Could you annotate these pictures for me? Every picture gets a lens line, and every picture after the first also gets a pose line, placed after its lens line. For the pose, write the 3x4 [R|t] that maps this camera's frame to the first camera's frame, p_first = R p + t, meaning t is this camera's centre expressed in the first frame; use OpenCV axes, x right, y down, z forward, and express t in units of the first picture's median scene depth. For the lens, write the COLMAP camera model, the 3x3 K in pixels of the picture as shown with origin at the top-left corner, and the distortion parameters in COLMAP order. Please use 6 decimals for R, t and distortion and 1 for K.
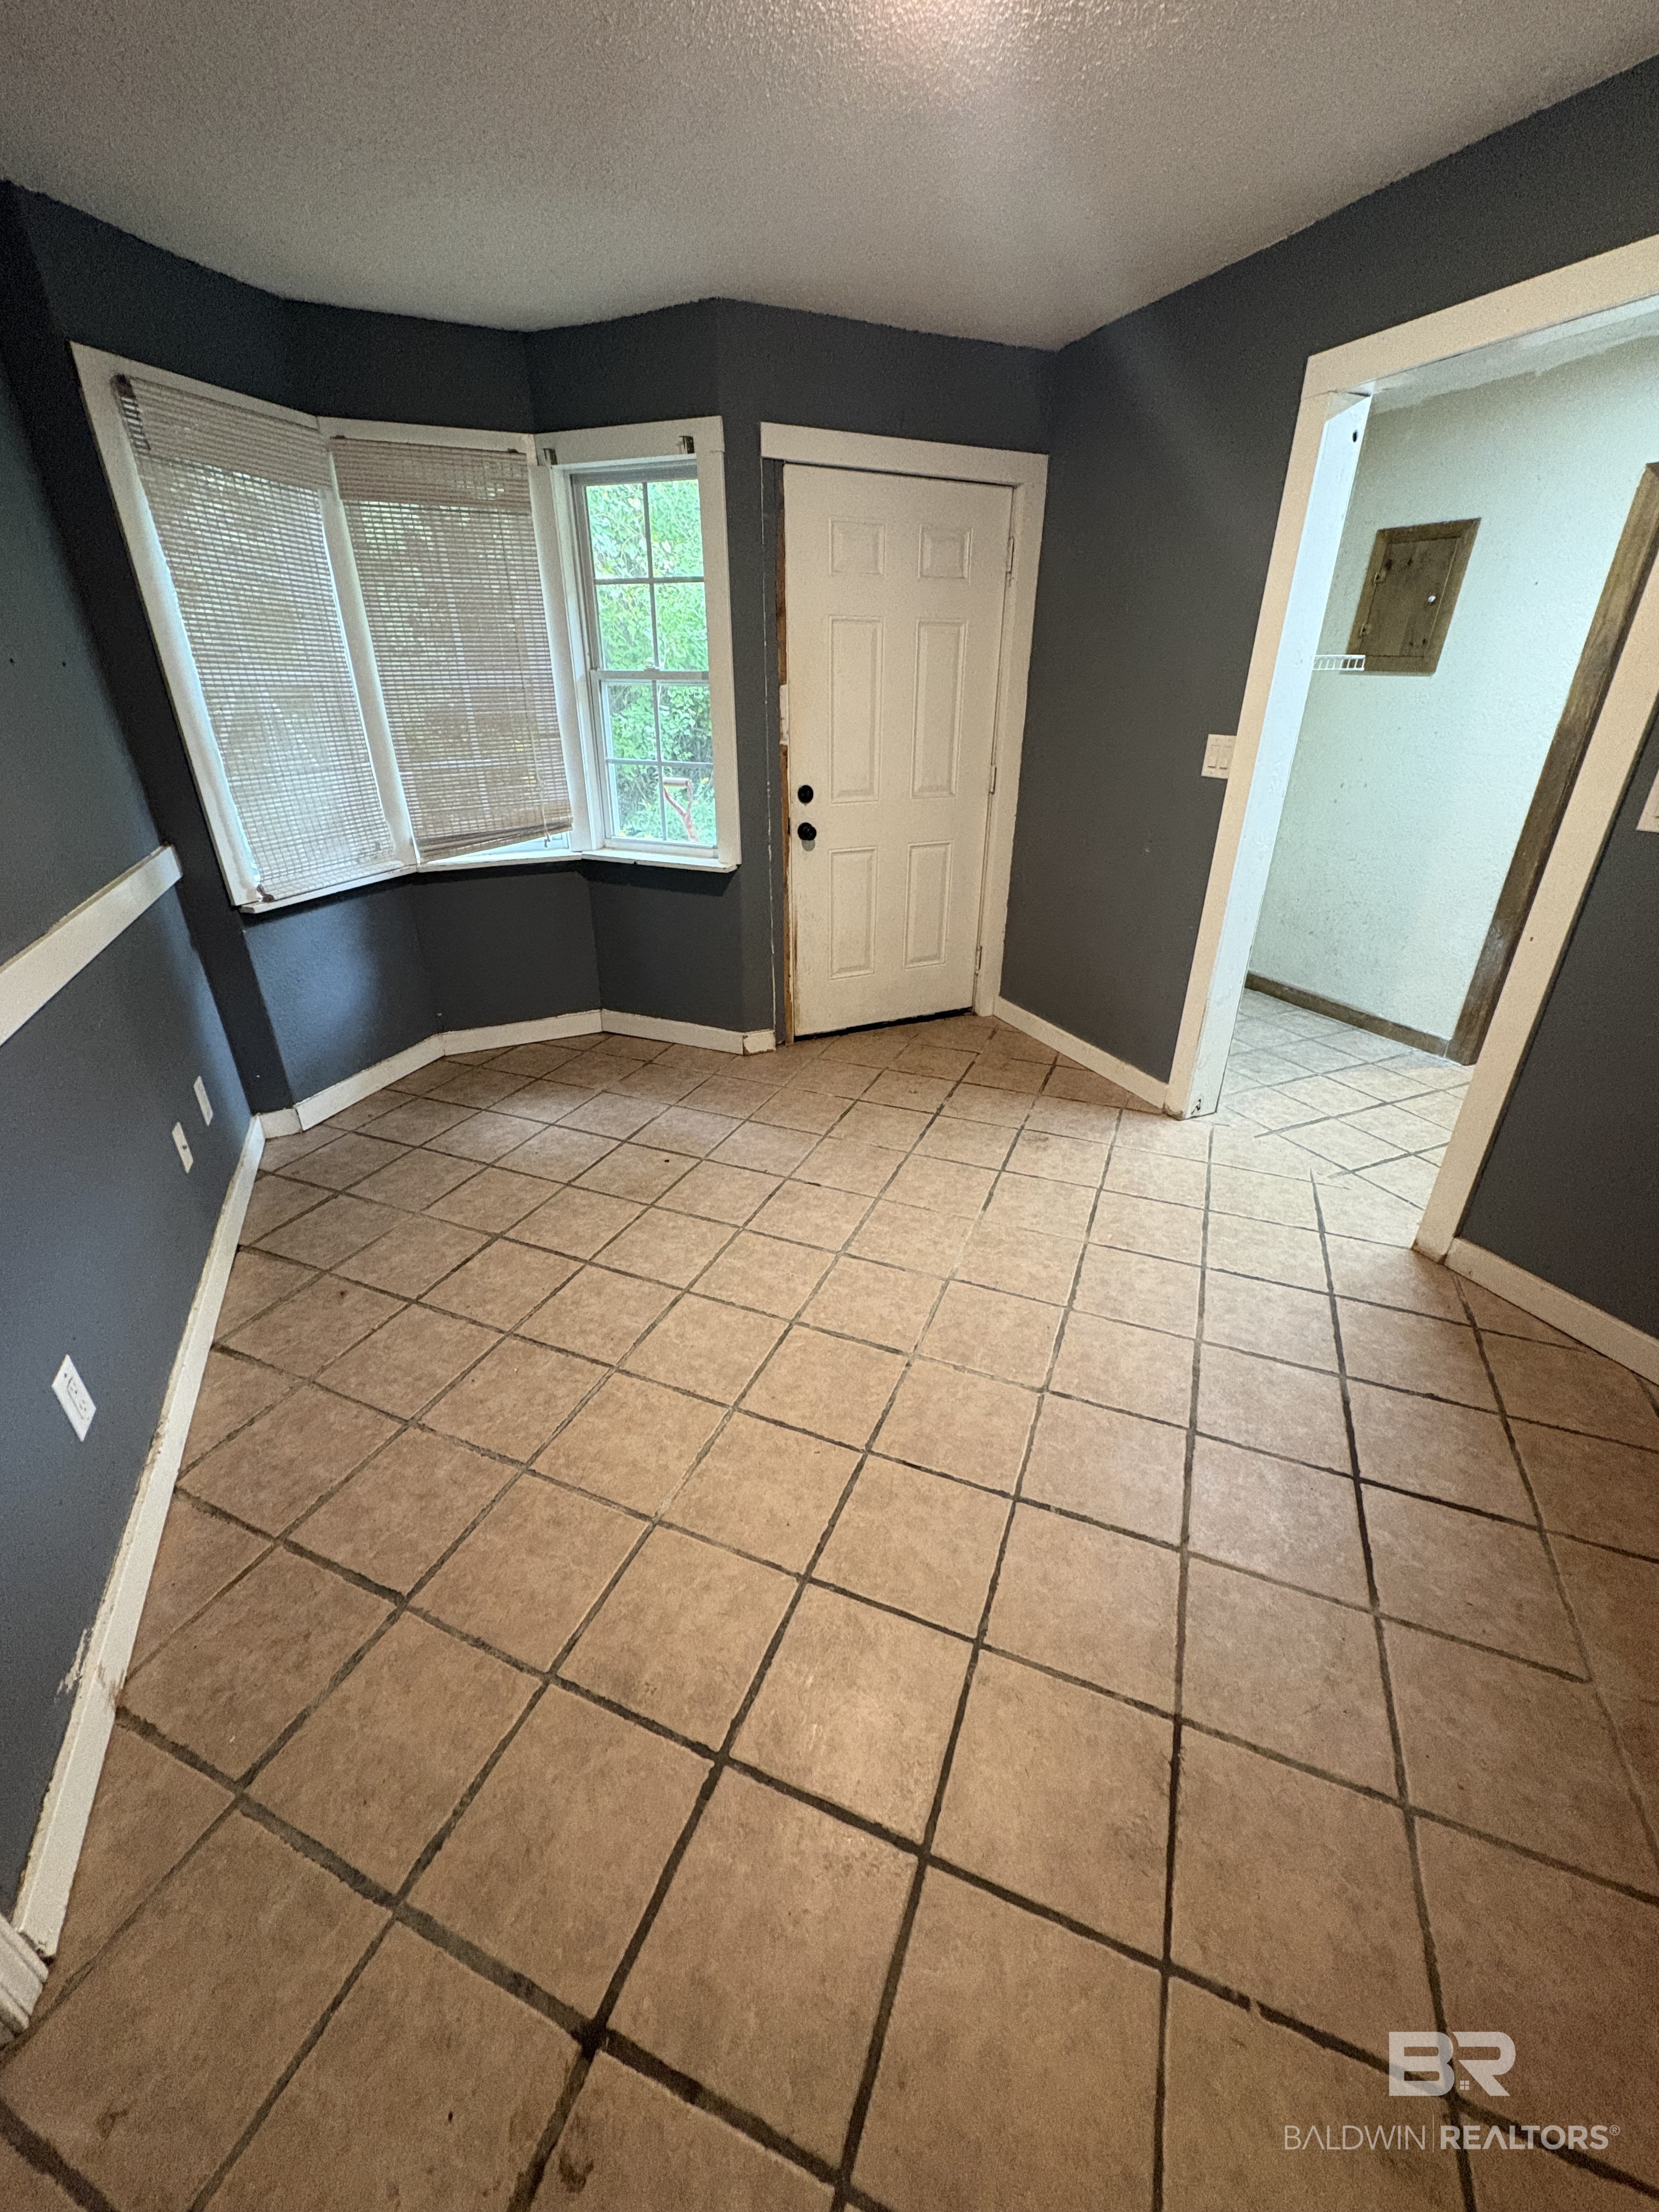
lens RADIAL K [[873.6, 0, 829.5], [0, 873.6, 1106.0], [0, 0, 1]] dist [0.001095, -0.000237]
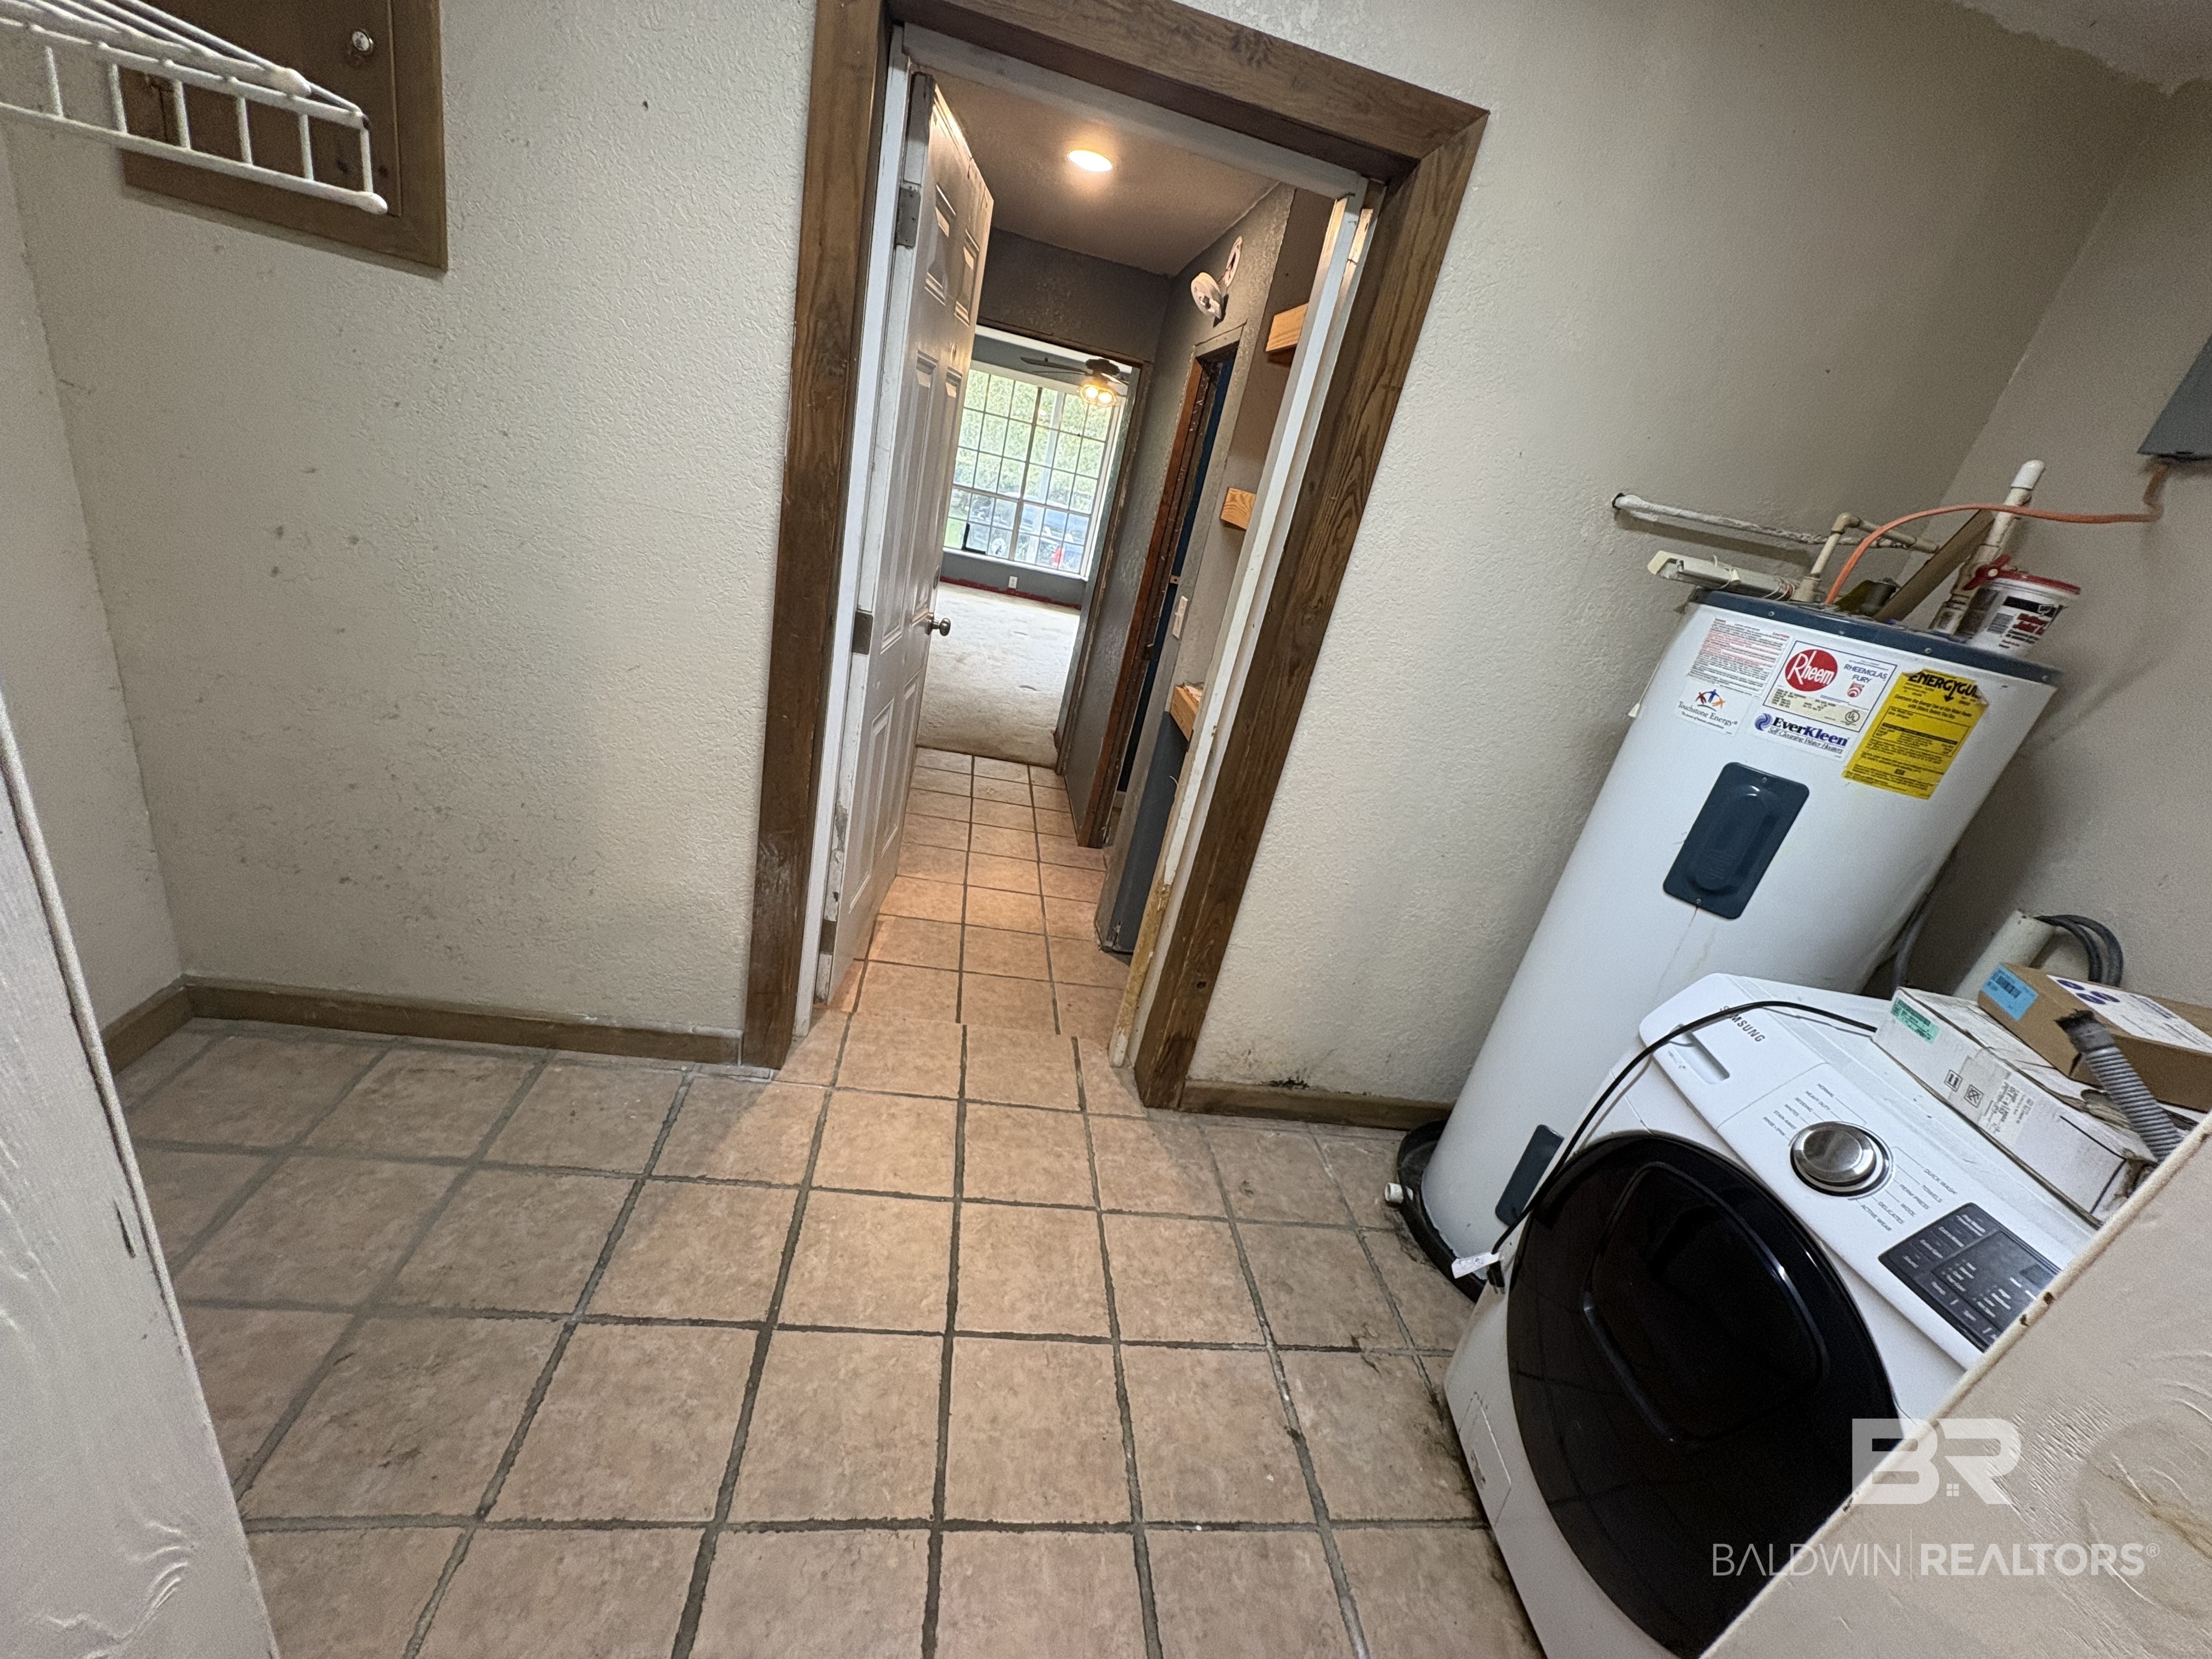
lens RADIAL K [[873.6, 0, 1110.1], [0, 873.6, 828.0], [0, 0, 1]] dist [0.001095, -0.000237]
pose [[0.292481, -0.318514, 0.901667, 0.340780], [0.216179, 0.940512, 0.262112, -0.296188], [-0.931516, 0.118259, 0.343938, 0.603642]]
